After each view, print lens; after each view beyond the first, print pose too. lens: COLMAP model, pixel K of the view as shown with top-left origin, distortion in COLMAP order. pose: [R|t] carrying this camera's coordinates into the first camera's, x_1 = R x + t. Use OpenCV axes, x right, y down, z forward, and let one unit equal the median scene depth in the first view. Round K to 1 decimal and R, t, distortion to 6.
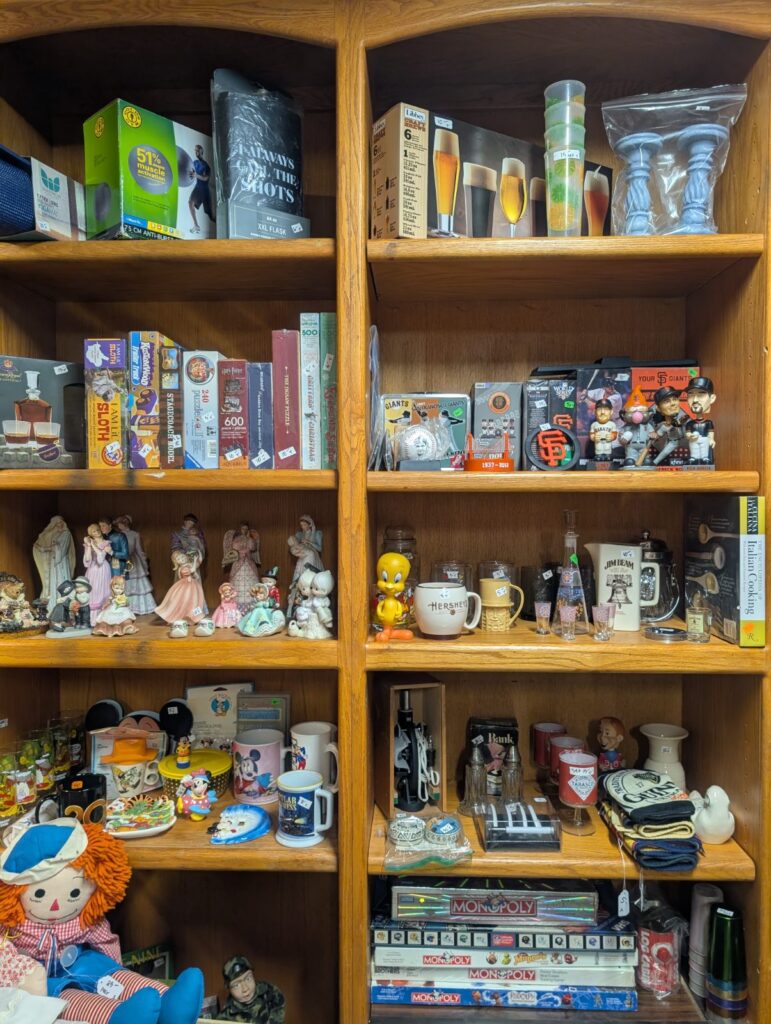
lens RADIAL K [[739.1, 0, 387.7], [0, 739.1, 509.5], [0, 0, 1]] dist [0.017477, -0.015451]
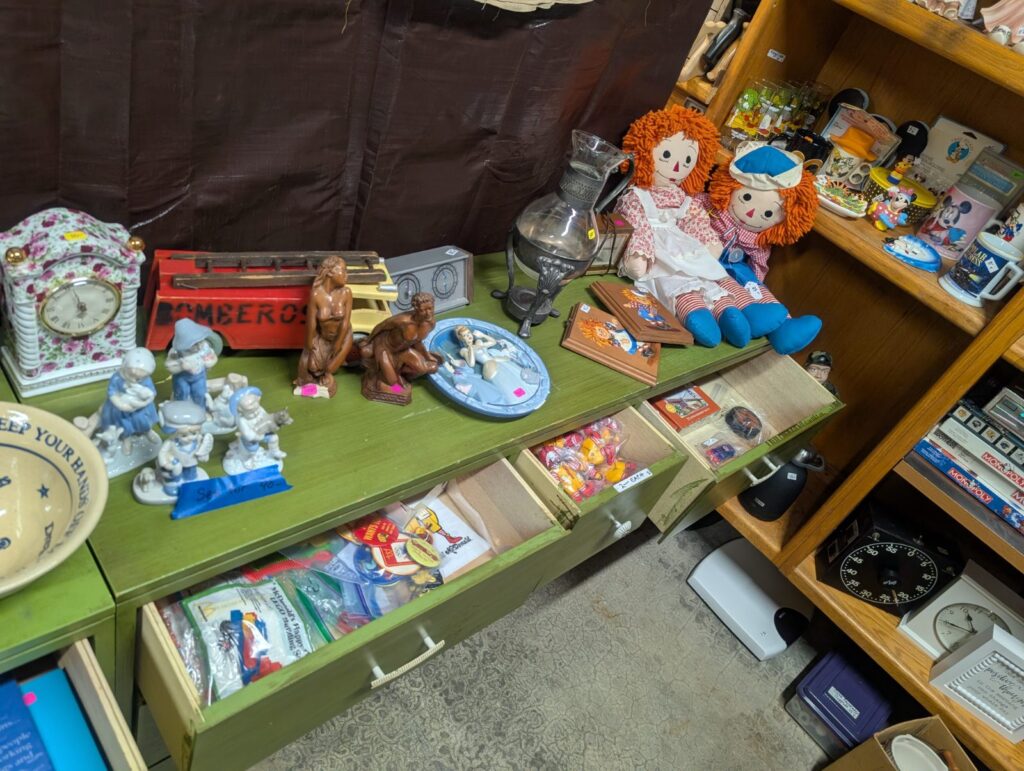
lens RADIAL K [[739.1, 0, 502.1], [0, 739.1, 386.9], [0, 0, 1]] dist [0.017477, -0.015451]
pose [[0.655372, 0.632507, -0.412822, -0.026902], [-0.331647, 0.732037, 0.595090, 0.137255], [0.678600, -0.253094, 0.689526, -0.179181]]
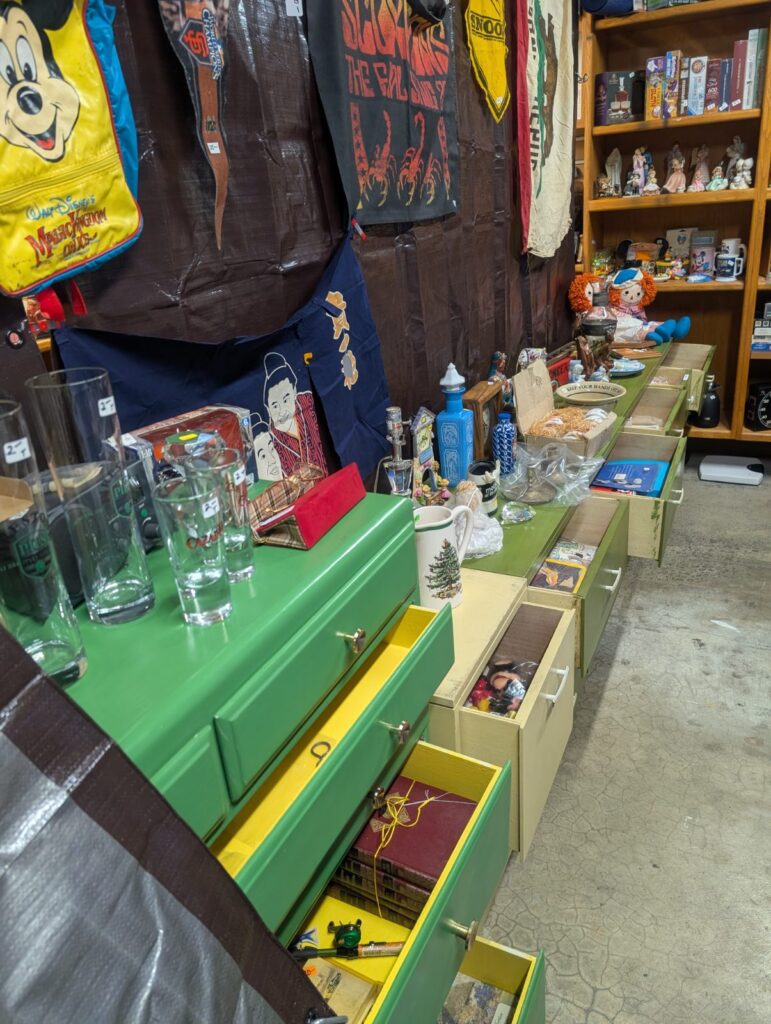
lens RADIAL K [[739.1, 0, 391.4], [0, 739.1, 497.4], [0, 0, 1]] dist [0.017477, -0.015451]
pose [[0.917180, 0.080996, -0.390154, -0.119847], [0.074176, 0.927305, 0.366883, 0.131181], [0.391508, -0.365438, 0.844498, -1.769929]]
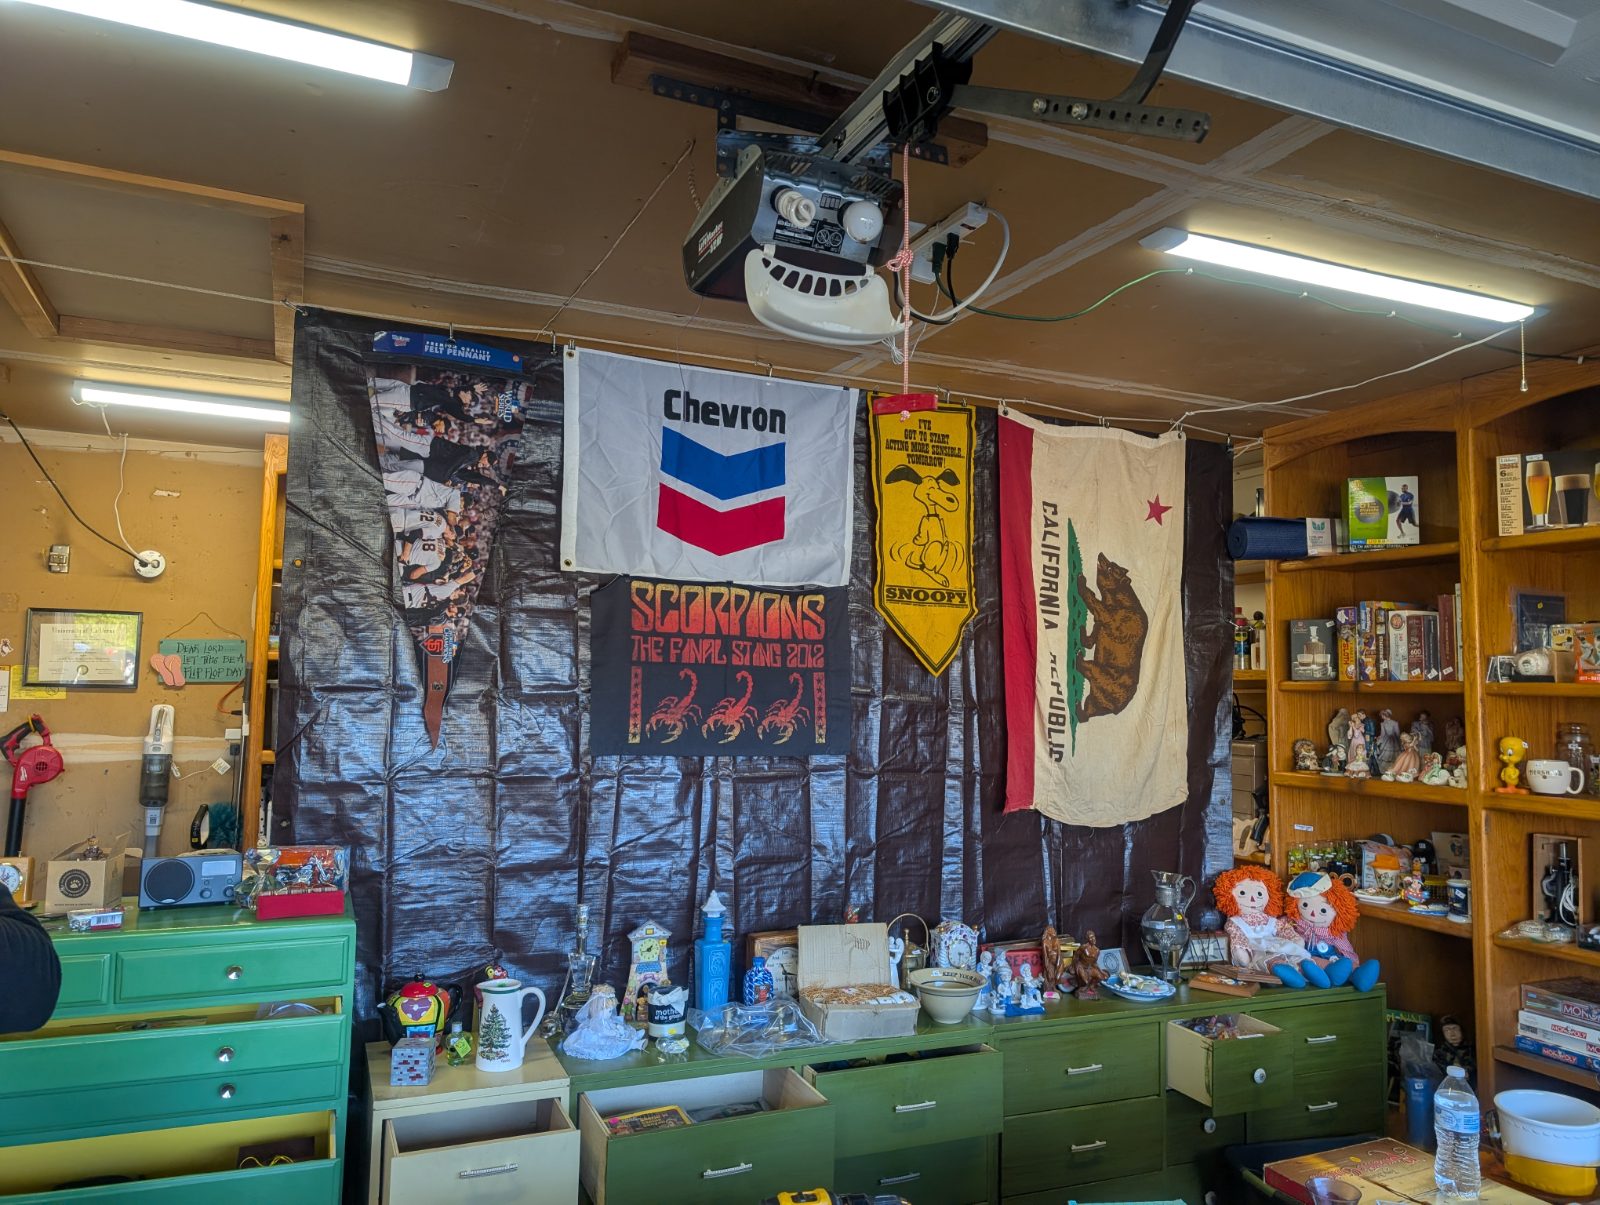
lens RADIAL K [[1154.9, 0, 801.4], [0, 1154.9, 599.6], [0, 0, 1]] dist [0.017477, -0.015451]
pose [[0.446993, -0.060088, -0.892517, 1.483781], [-0.038507, 0.995524, -0.086308, 0.040570], [0.893708, 0.072947, 0.442679, -1.370146]]
